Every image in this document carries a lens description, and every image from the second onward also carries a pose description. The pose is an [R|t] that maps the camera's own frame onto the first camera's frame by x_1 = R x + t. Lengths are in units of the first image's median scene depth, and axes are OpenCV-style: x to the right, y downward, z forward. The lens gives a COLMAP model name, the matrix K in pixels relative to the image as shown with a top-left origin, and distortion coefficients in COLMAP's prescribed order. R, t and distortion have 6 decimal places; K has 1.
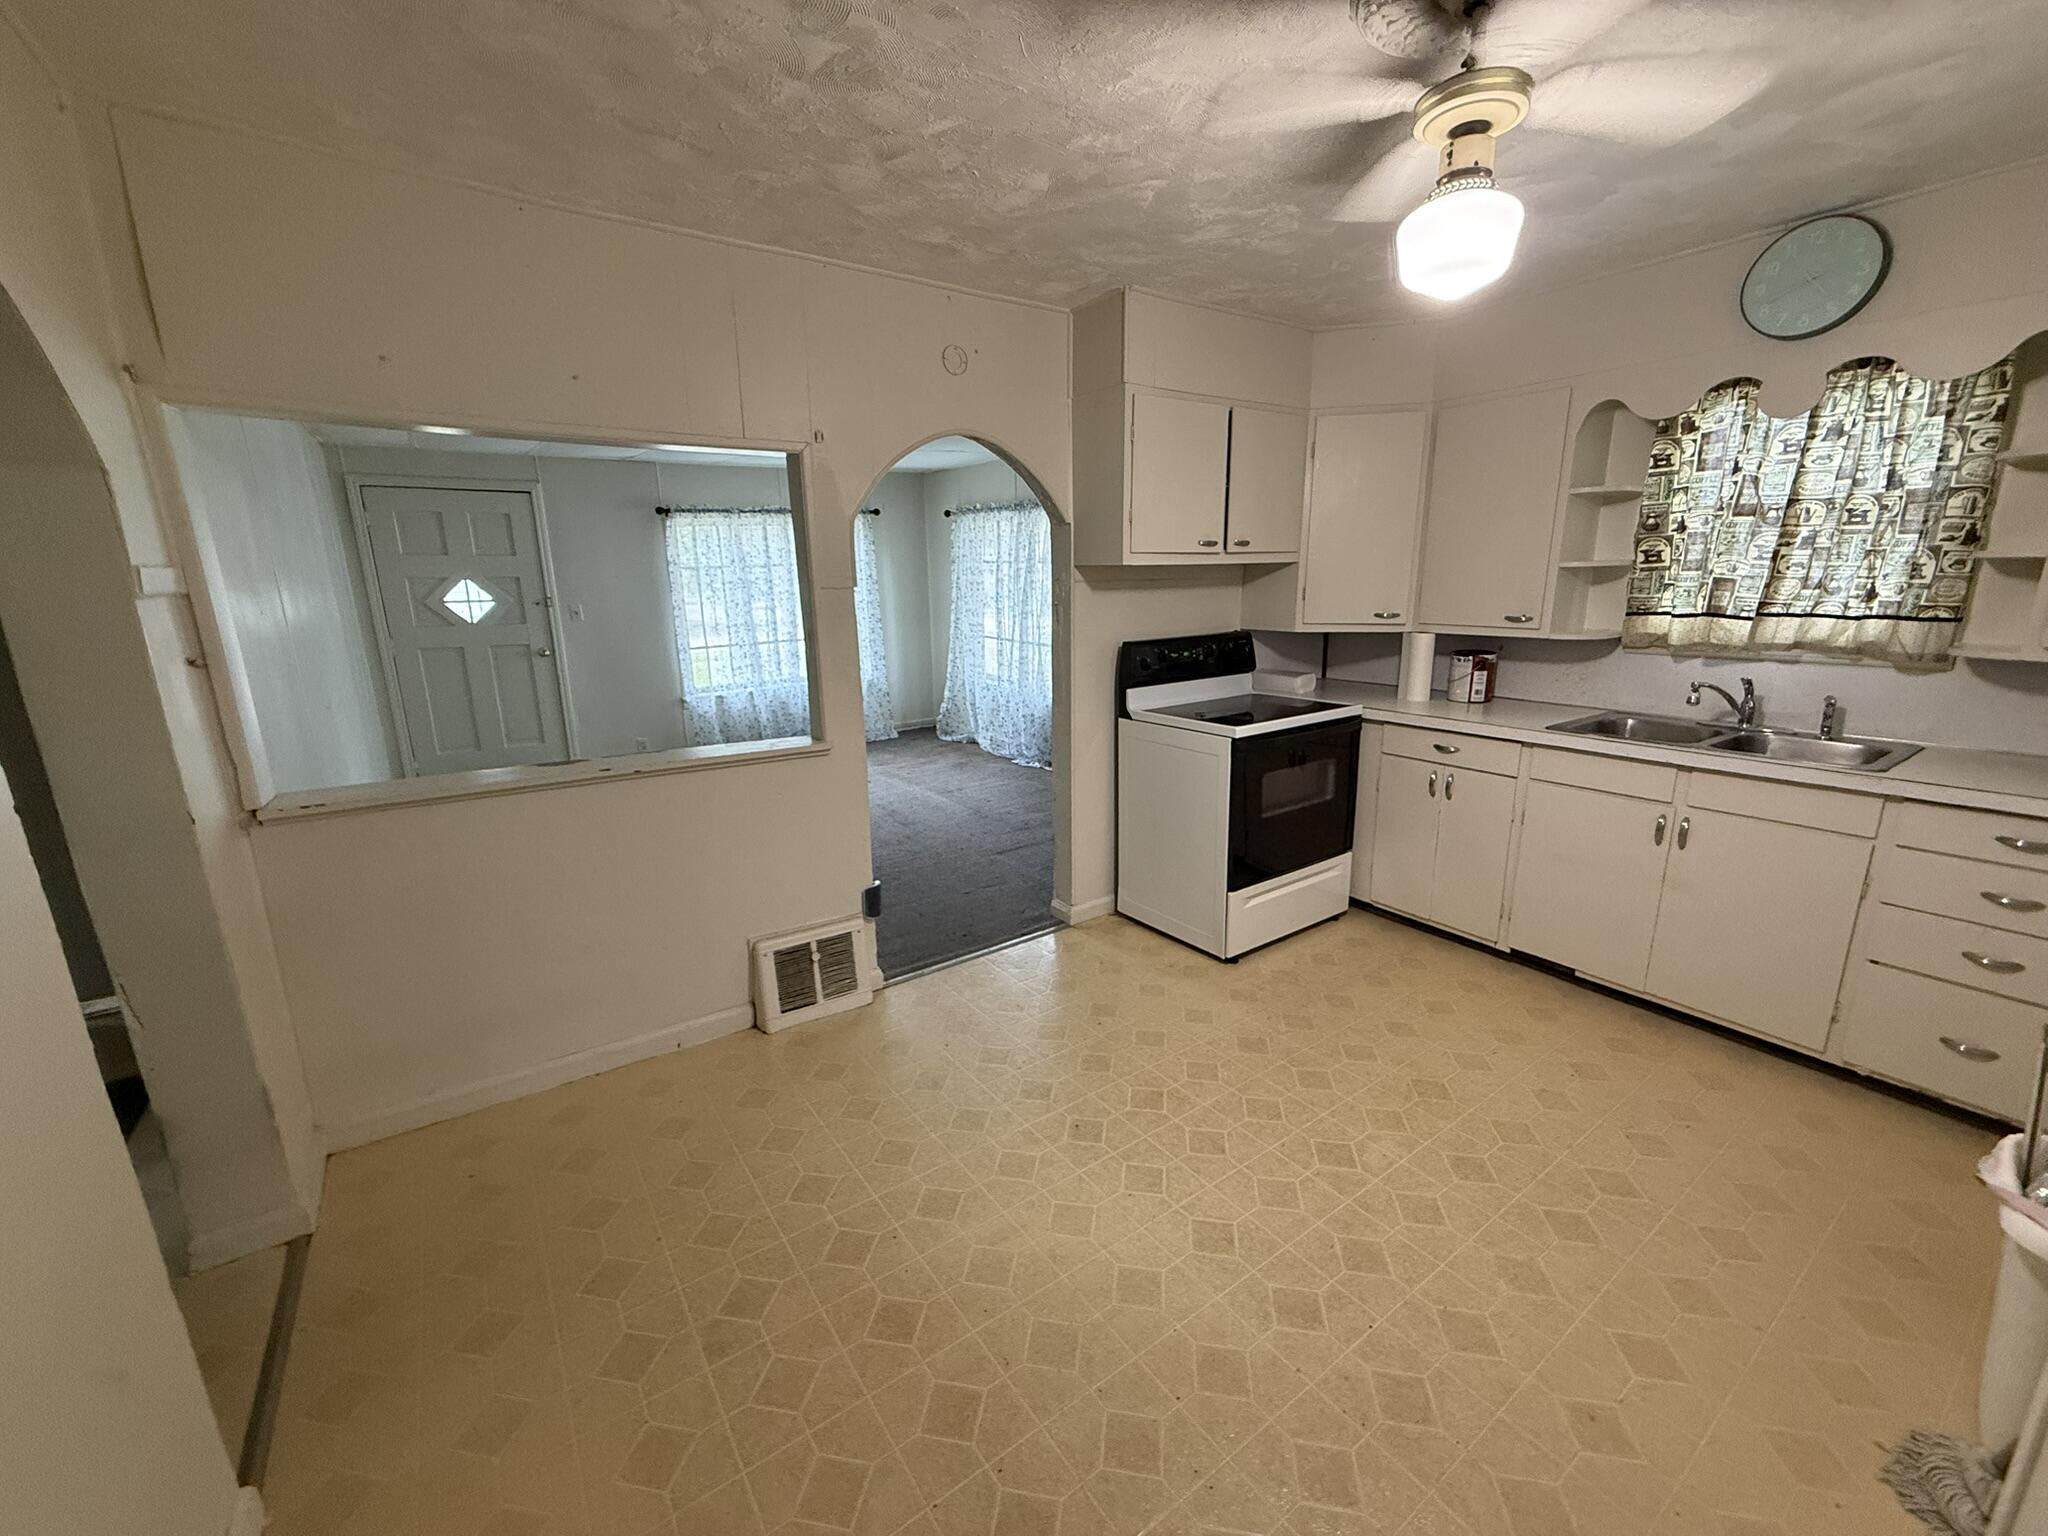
lens RADIAL K [[817.2, 0, 1021.7], [0, 817.2, 771.1], [0, 0, 1]] dist [-0.000705, 0.000030]
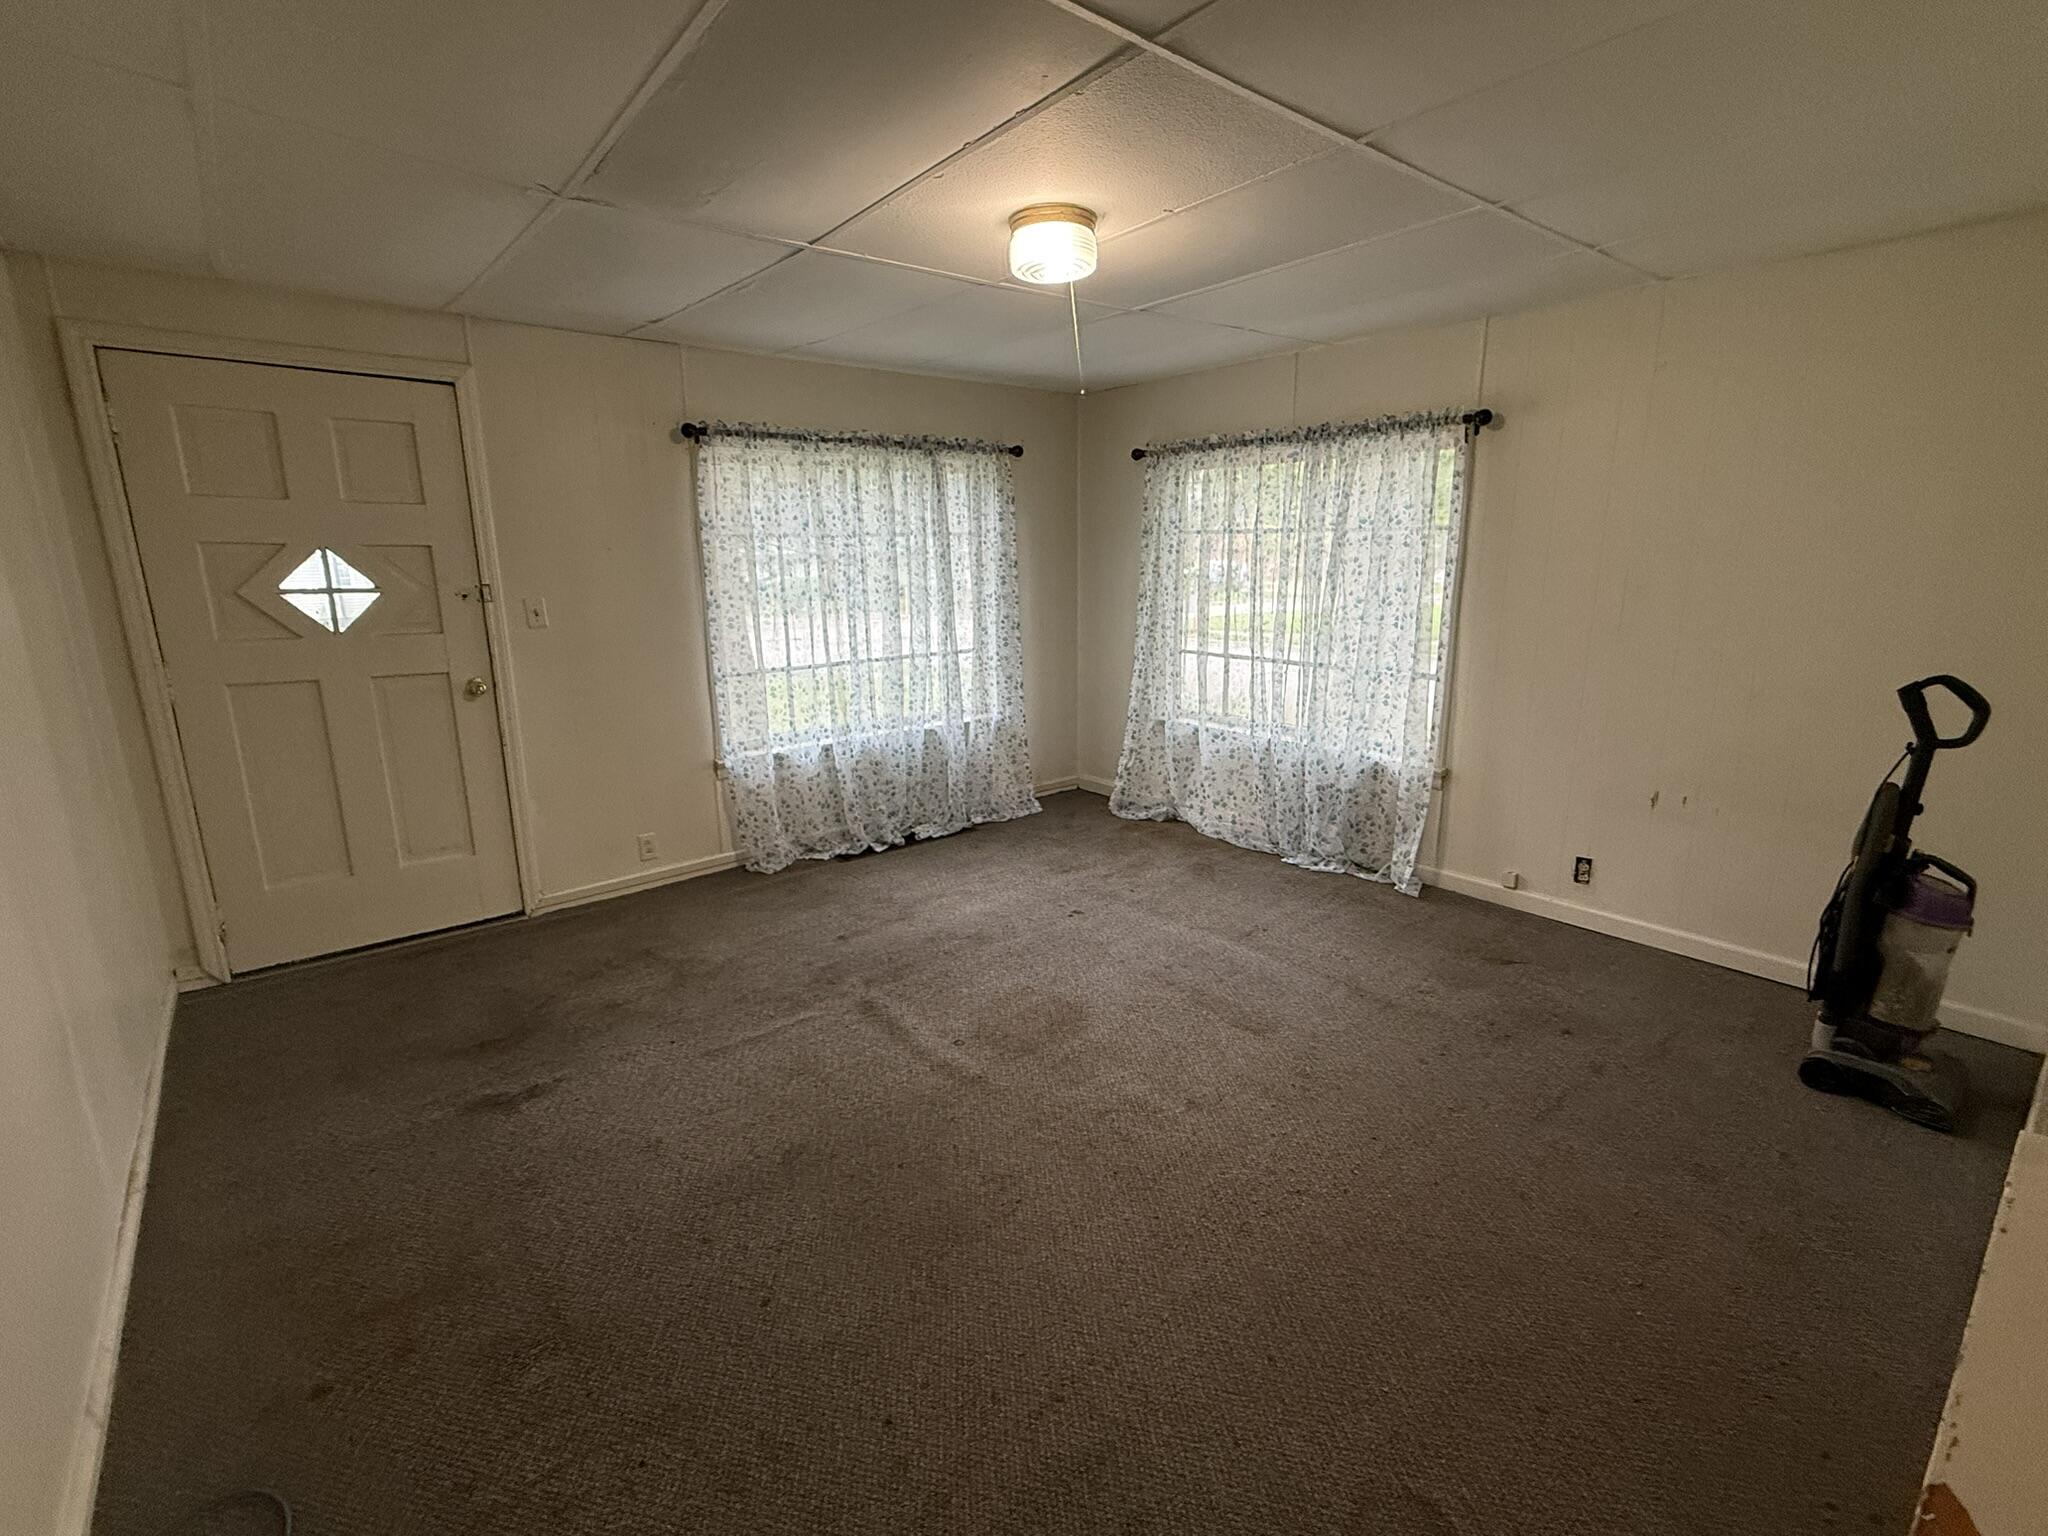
lens RADIAL K [[919.7, 0, 1023.6], [0, 919.7, 771.1], [0, 0, 1]] dist [0.005796, 0.000559]
pose [[0.996212, -0.012515, 0.086050, -0.630845], [0.014049, 0.999753, -0.017234, -0.167324], [-0.085813, 0.018378, 0.996142, 0.826548]]
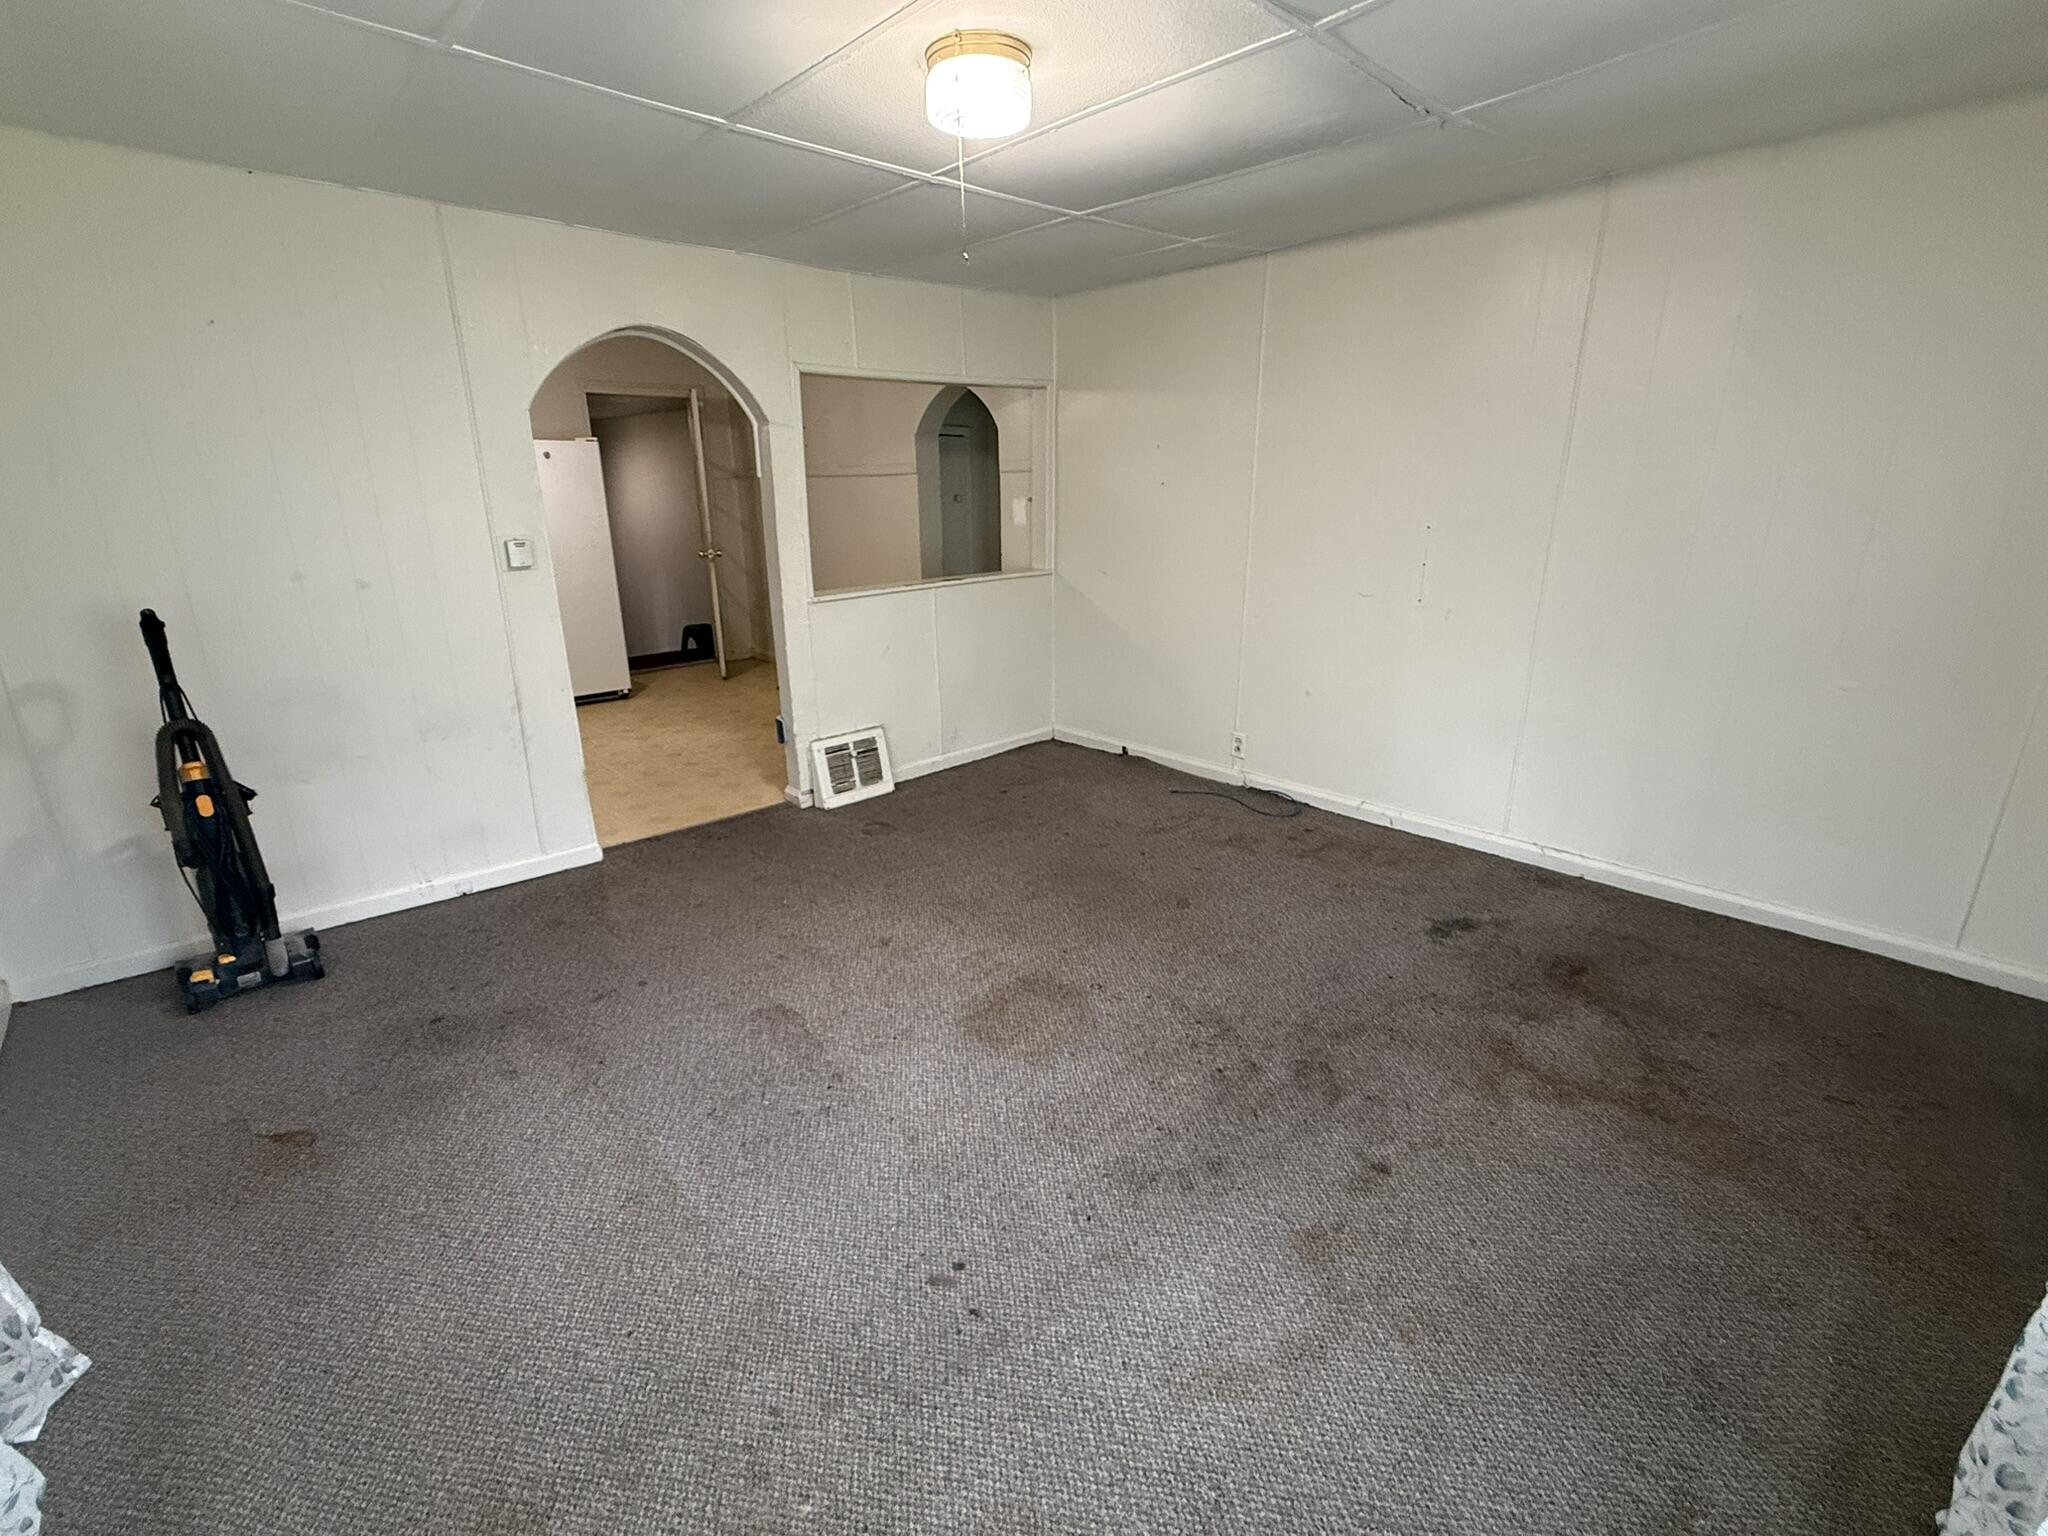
lens RADIAL K [[919.7, 0, 1023.2], [0, 919.7, 772.2], [0, 0, 1]] dist [0.005796, 0.000559]
pose [[-0.990686, 0.065476, -0.119388, -0.429973], [-0.005146, 0.858167, 0.513344, -0.601868], [0.136066, 0.509178, -0.849838, 2.619743]]
